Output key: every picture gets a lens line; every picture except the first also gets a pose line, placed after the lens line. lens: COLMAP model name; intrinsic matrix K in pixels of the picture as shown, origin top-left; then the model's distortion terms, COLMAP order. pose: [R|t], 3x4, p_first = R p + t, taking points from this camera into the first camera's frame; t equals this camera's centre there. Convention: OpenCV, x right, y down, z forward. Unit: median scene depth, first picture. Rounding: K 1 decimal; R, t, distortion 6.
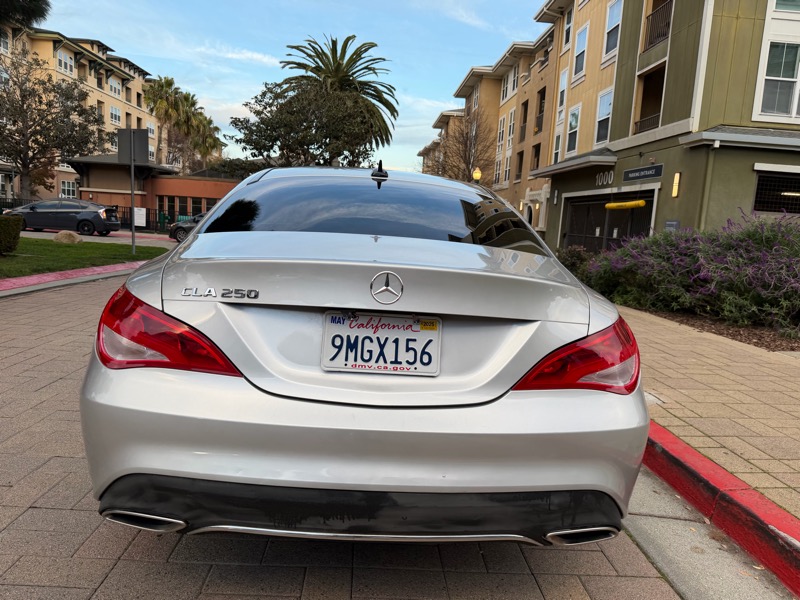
lens RADIAL K [[563.6, 0, 395.2], [0, 563.6, 303.8], [0, 0, 1]] dist [0.037169, -0.053643]
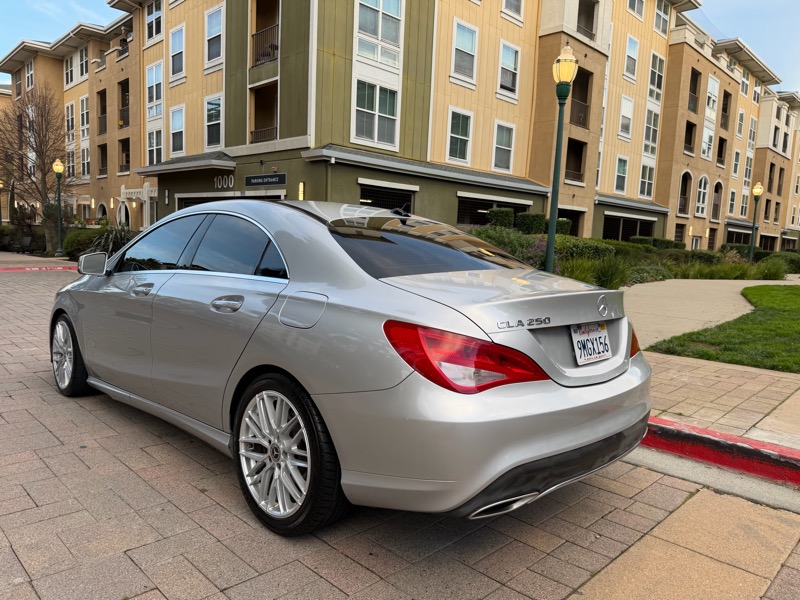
lens RADIAL K [[563.6, 0, 395.9], [0, 563.6, 307.8], [0, 0, 1]] dist [0.037169, -0.053643]
pose [[0.743554, -0.107825, 0.659925, -0.123110], [0.099467, 0.993769, 0.050299, -0.013253], [-0.661236, 0.028241, 0.749646, 0.015816]]
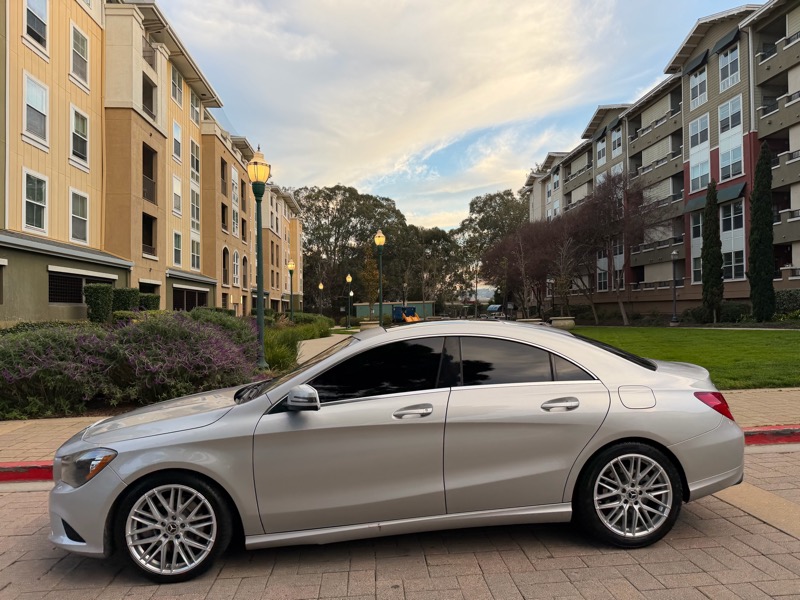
lens RADIAL K [[563.6, 0, 405.5], [0, 563.6, 304.4], [0, 0, 1]] dist [0.037169, -0.053643]
pose [[-0.033003, -0.046031, 0.998395, -0.258430], [0.155793, 0.986491, 0.050632, -0.066241], [-0.987238, 0.157214, -0.025386, 0.212824]]
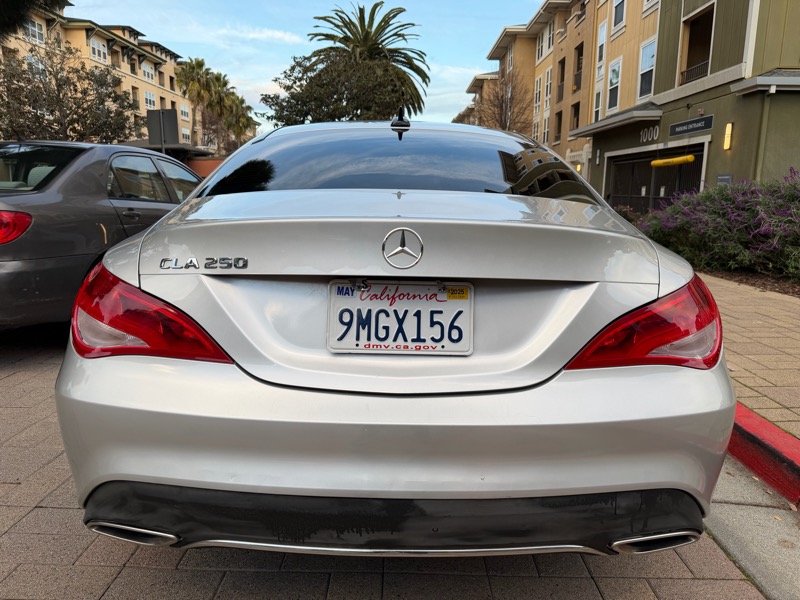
lens RADIAL K [[563.6, 0, 399.5], [0, 563.6, 301.1], [0, 0, 1]] dist [0.037169, -0.053643]
pose [[0.997246, -0.037549, -0.063951, 0.002393], [0.040276, 0.998310, 0.041902, 0.001075], [0.062269, -0.044362, 0.997073, 0.016077]]
